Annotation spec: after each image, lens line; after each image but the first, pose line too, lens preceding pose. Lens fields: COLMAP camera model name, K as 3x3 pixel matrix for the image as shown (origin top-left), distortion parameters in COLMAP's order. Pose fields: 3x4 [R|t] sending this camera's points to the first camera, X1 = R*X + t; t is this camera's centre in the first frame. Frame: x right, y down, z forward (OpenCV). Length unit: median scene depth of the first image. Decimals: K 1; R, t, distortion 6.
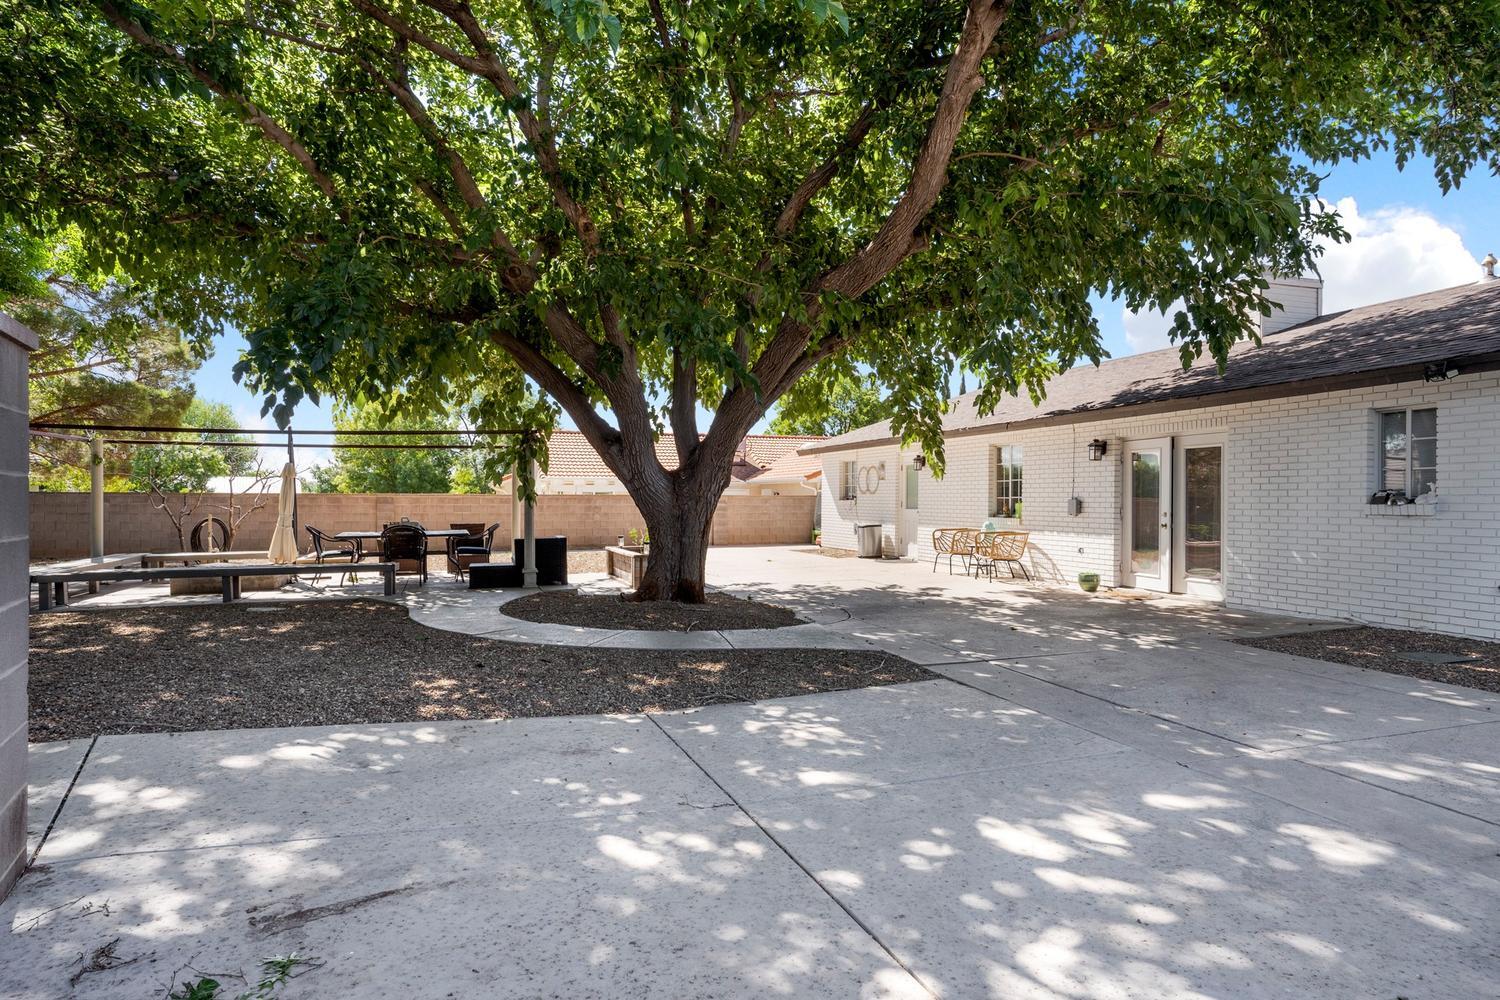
lens RADIAL K [[845.3, 0, 750.2], [0, 845.3, 503.8], [0, 0, 1]] dist [0.004233, 0.000847]
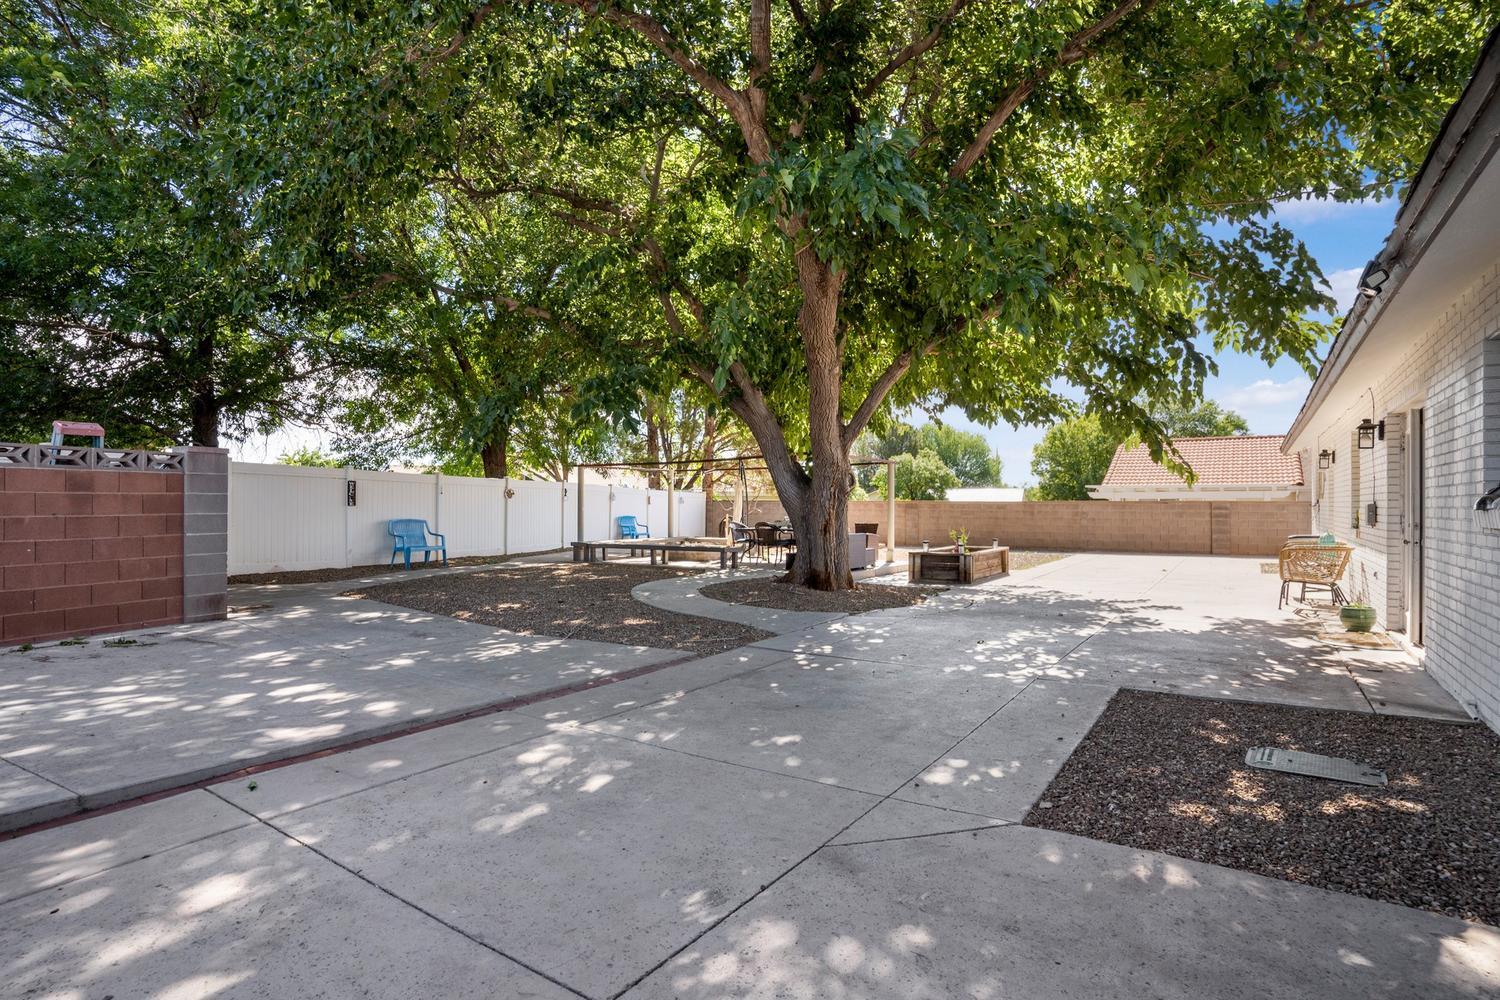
lens RADIAL K [[753.8, 0, 747.4], [0, 753.8, 504.3], [0, 0, 1]] dist [-0.026726, 0.001720]
pose [[0.577728, -0.005410, -0.816212, 1.557635], [-0.000518, 0.999975, -0.006995, 0.006140], [0.816230, 0.004464, 0.577711, 0.615976]]
